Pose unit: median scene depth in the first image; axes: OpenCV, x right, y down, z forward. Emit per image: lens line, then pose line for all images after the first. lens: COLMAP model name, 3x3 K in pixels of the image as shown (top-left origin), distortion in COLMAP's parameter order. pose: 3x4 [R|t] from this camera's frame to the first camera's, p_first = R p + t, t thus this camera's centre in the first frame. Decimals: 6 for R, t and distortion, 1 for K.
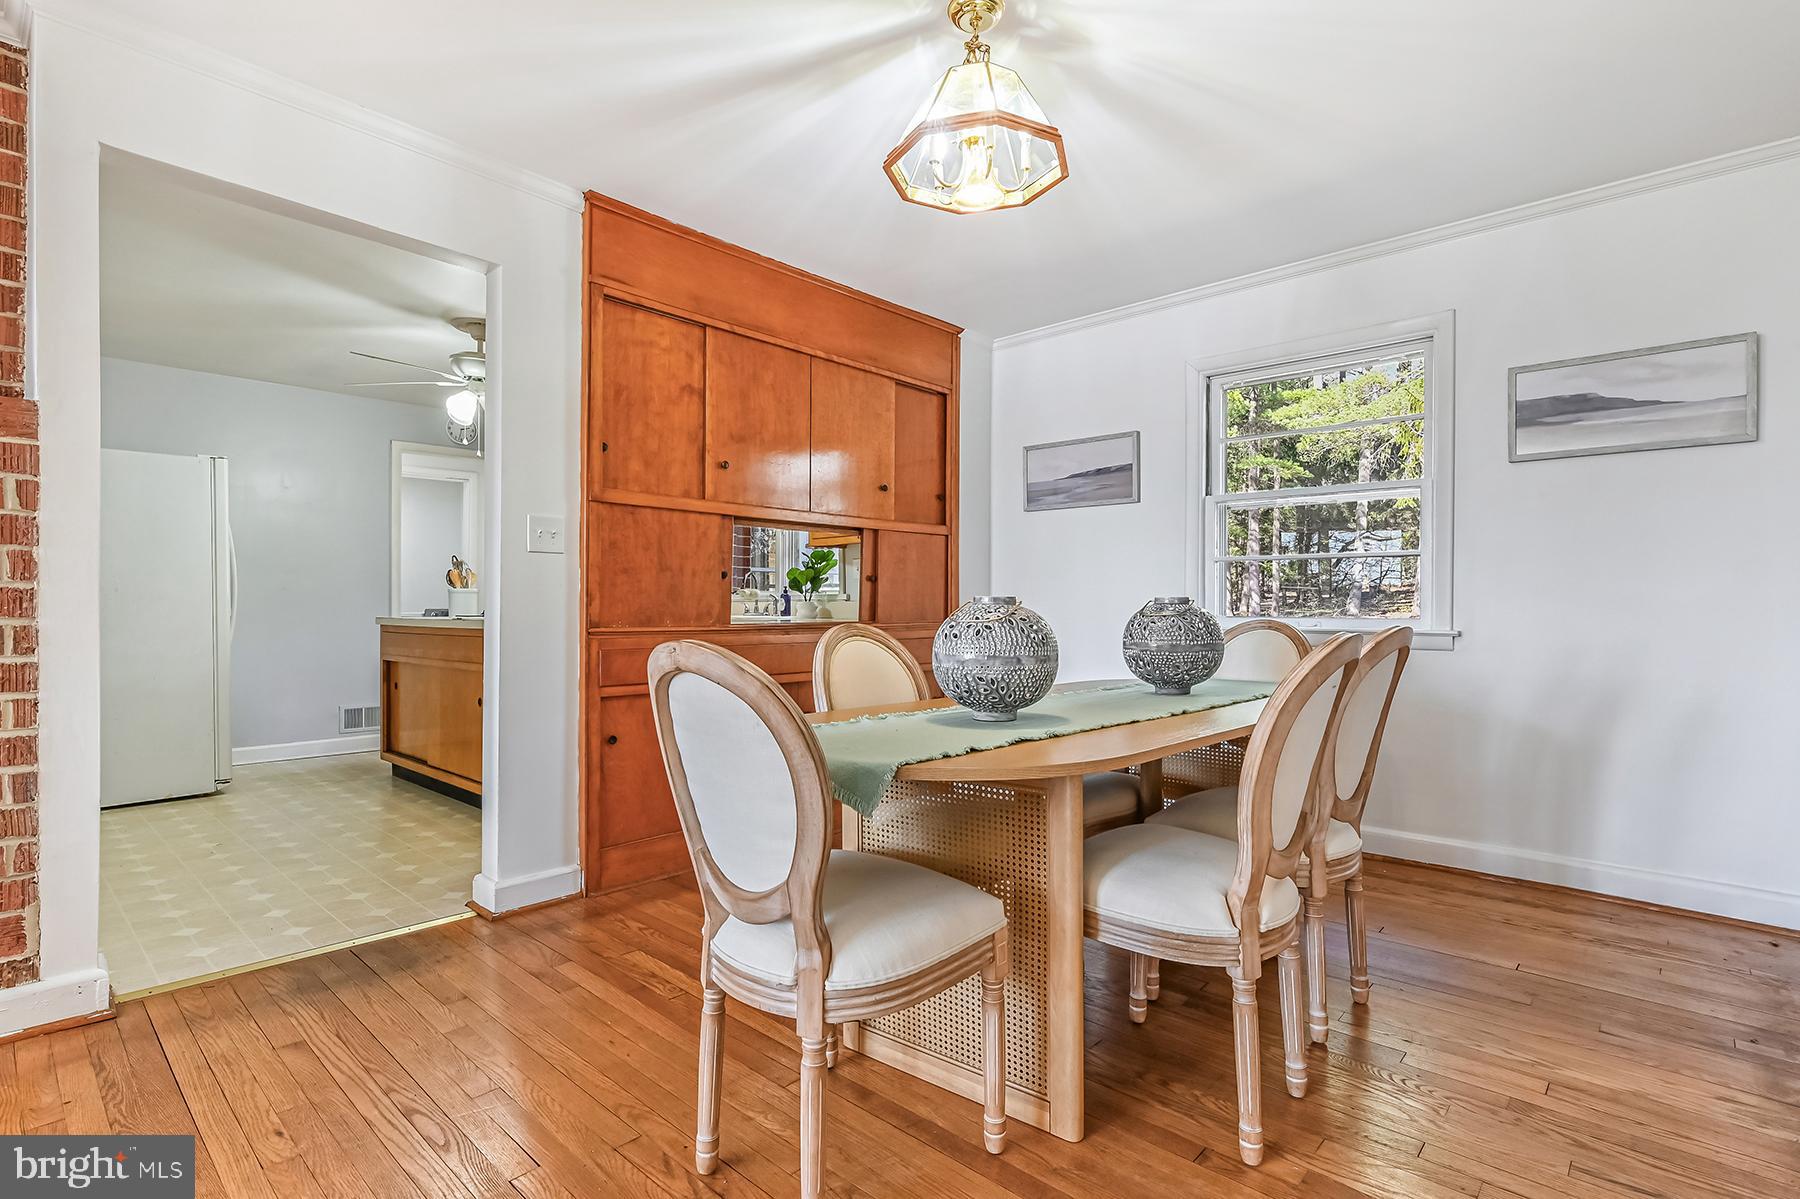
lens RADIAL K [[859.2, 0, 900.0], [0, 859.2, 599.5], [0, 0, 1]] dist [-0.004654, -0.001402]
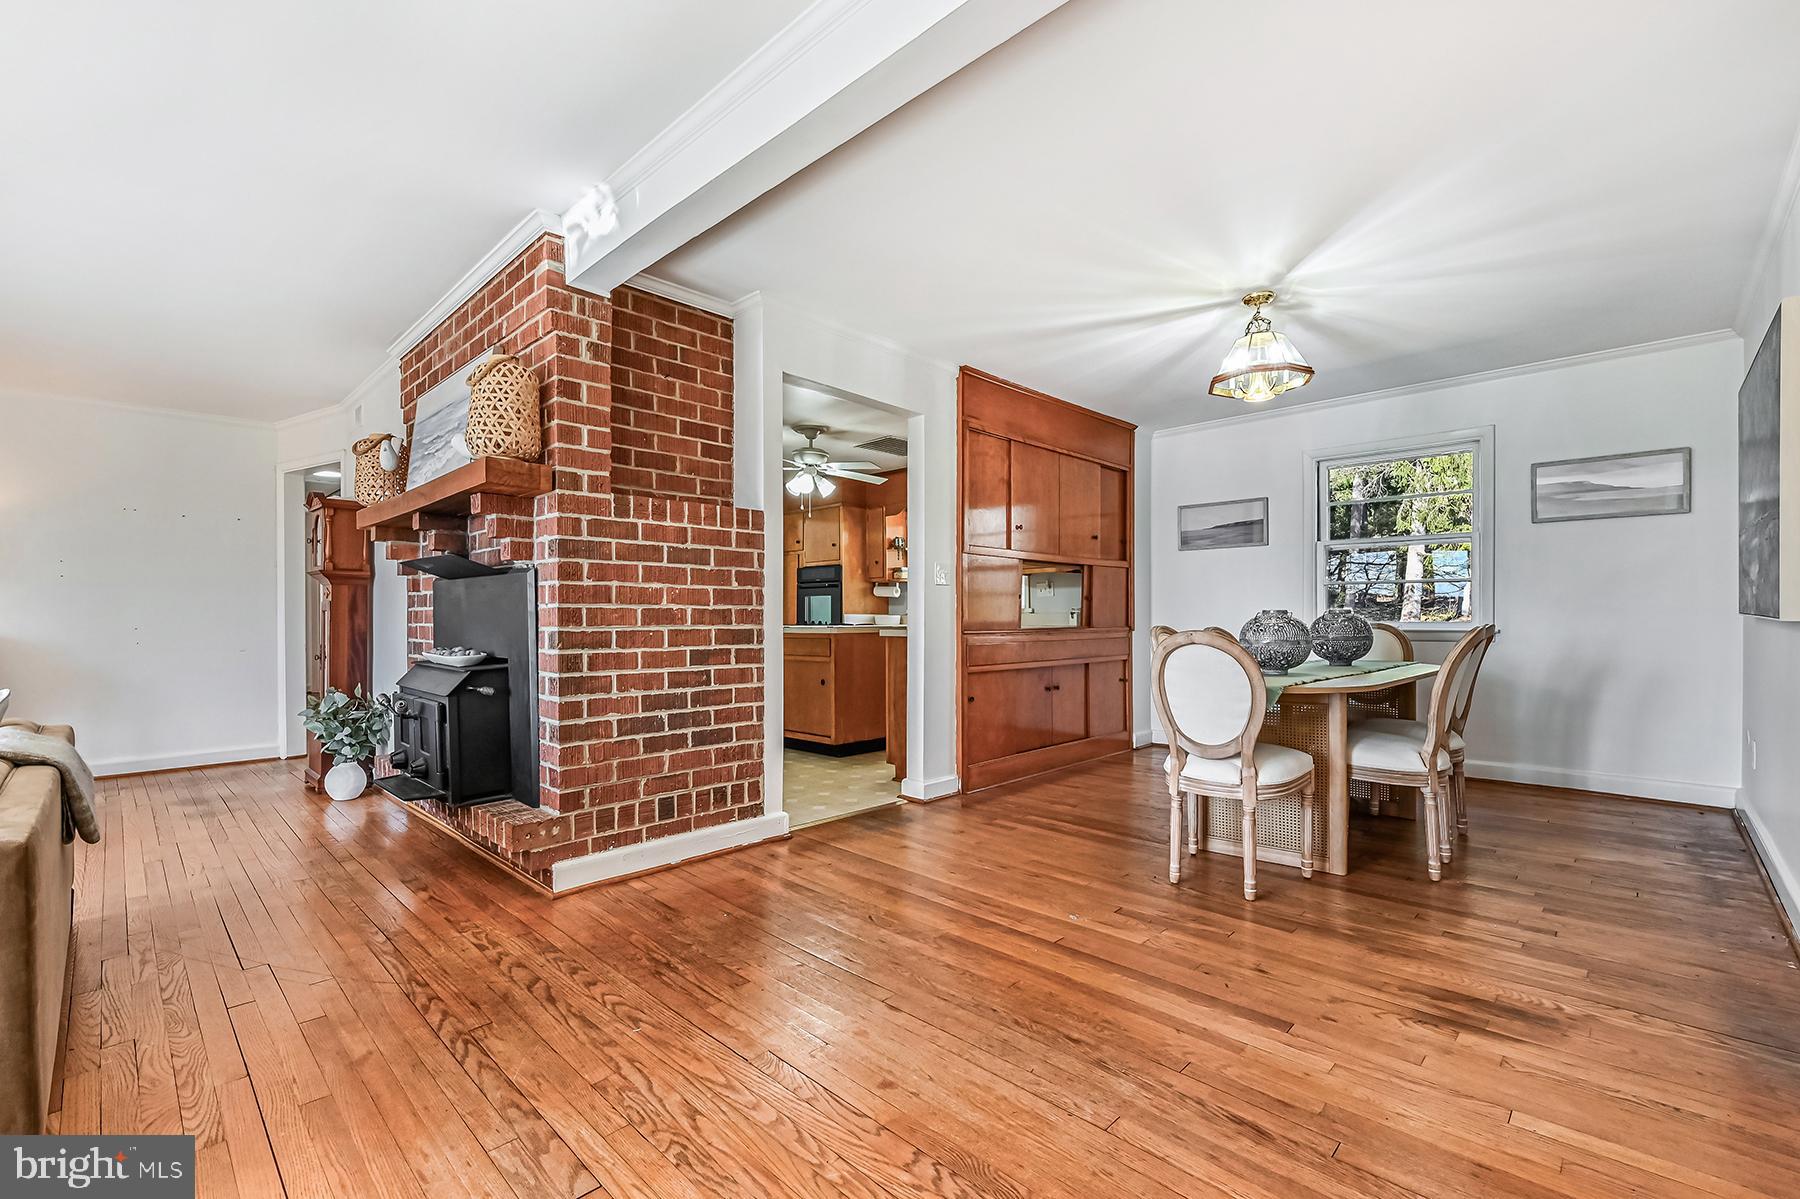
lens RADIAL K [[770.6, 0, 897.3], [0, 770.6, 612.8], [0, 0, 1]] dist [-0.010294, 0.000253]
pose [[0.999460, -0.007015, -0.032107, -0.439229], [0.007043, 0.999975, 0.000784, -0.003037], [0.032100, -0.001009, 0.999484, -0.476375]]
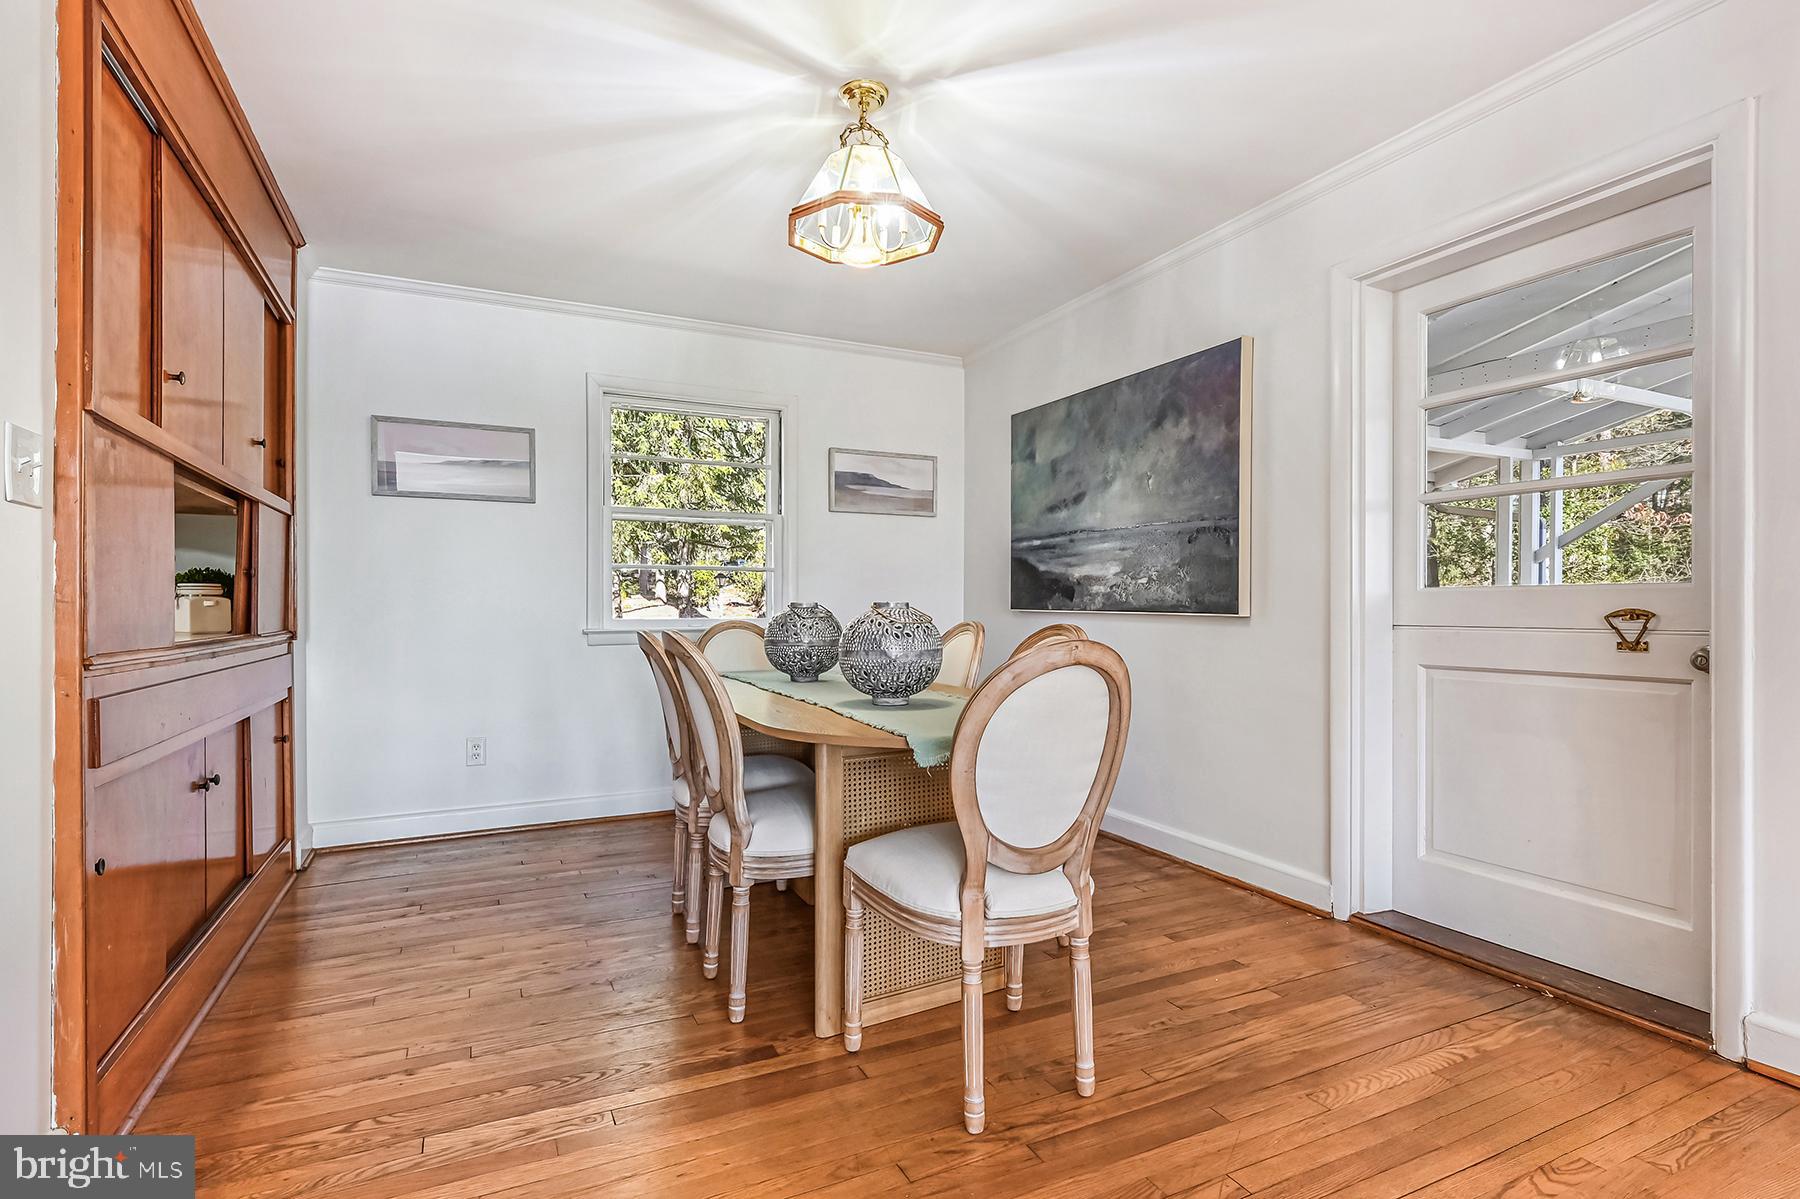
lens RADIAL K [[872.2, 0, 892.0], [0, 872.2, 608.2], [0, 0, 1]] dist [-0.001400, -0.000304]
pose [[0.370893, -0.003283, 0.928670, -0.667696], [-0.003319, 0.999983, 0.004861, -0.000613], [-0.928670, -0.004885, 0.370875, 0.355270]]
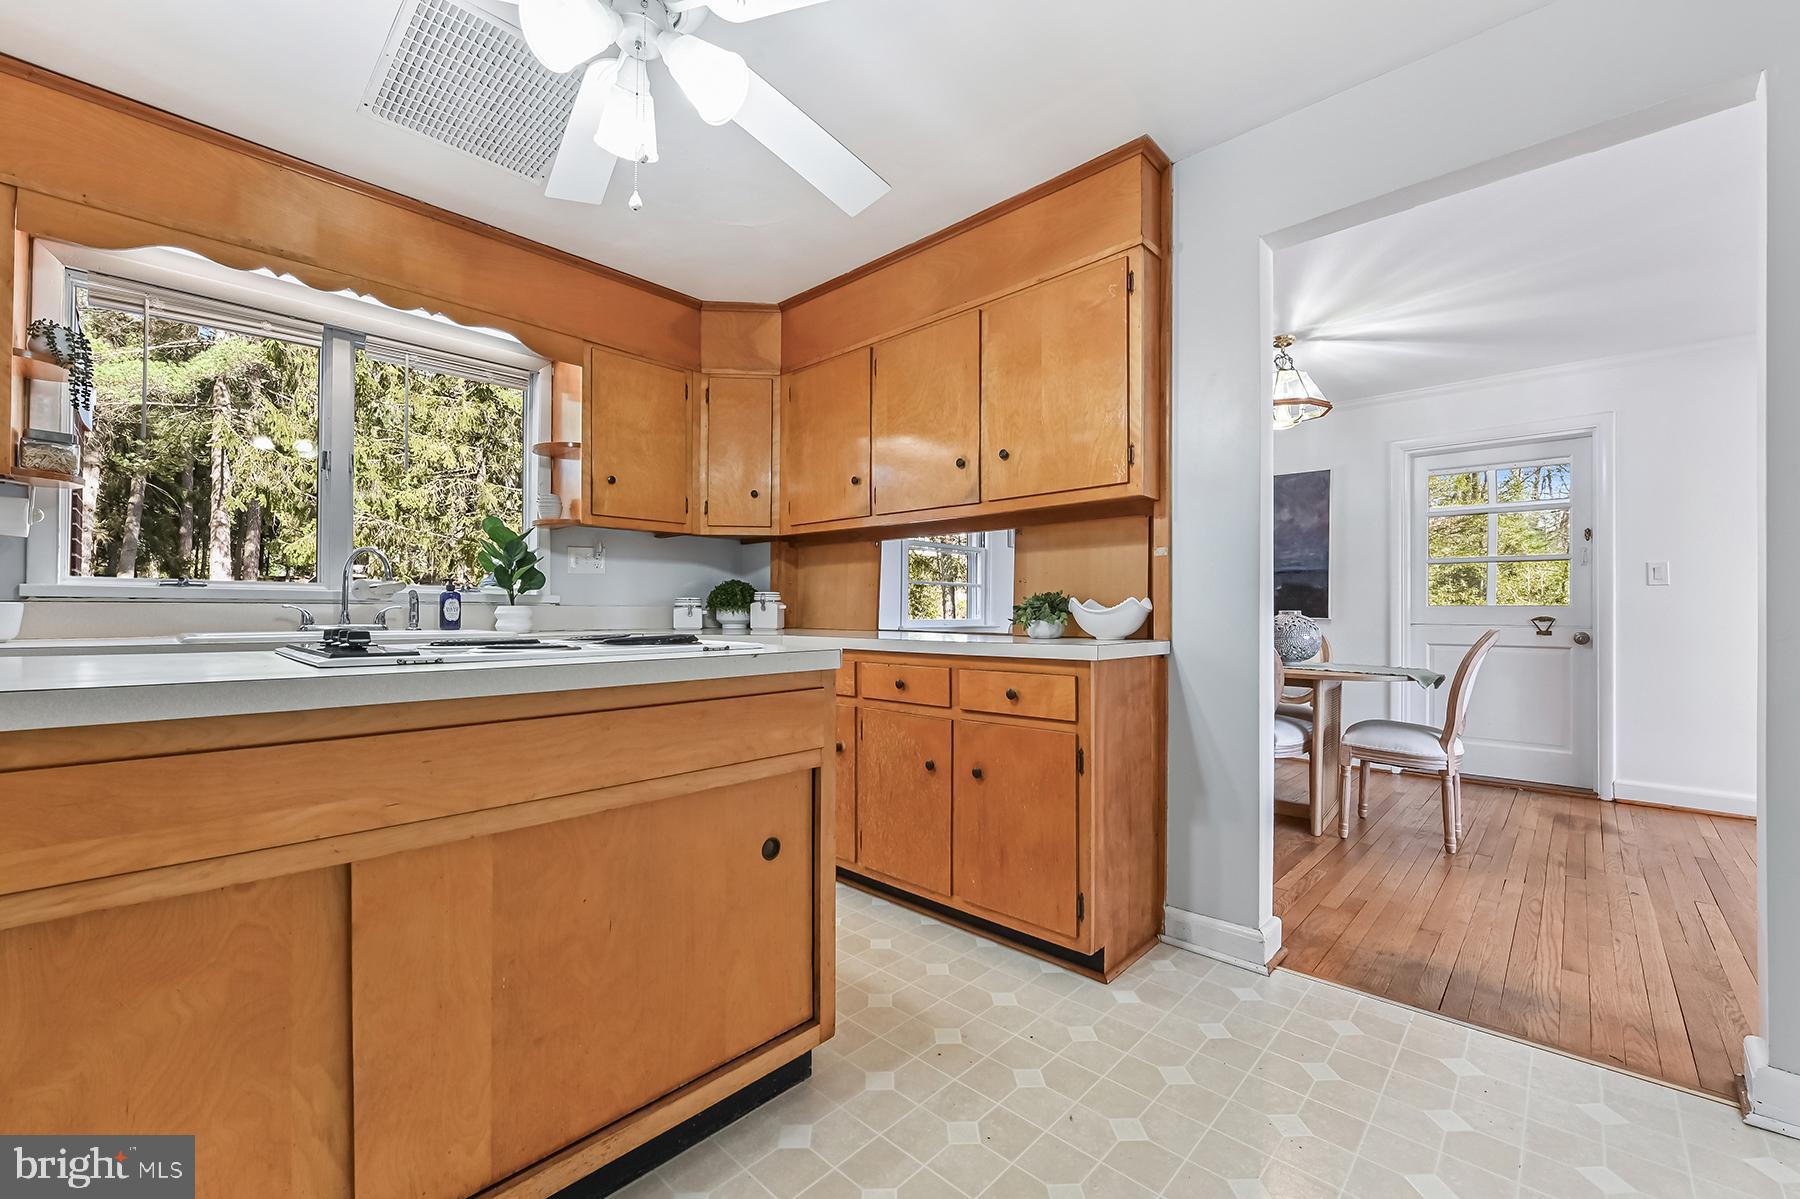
lens RADIAL K [[730.9, 0, 881.6], [0, 730.9, 609.4], [0, 0, 1]] dist [-0.013145, -0.000350]
pose [[0.021655, 0.003948, 0.999758, -1.186983], [-0.011539, 0.999927, -0.003698, 0.007487], [-0.999699, -0.011456, 0.021699, 1.326489]]
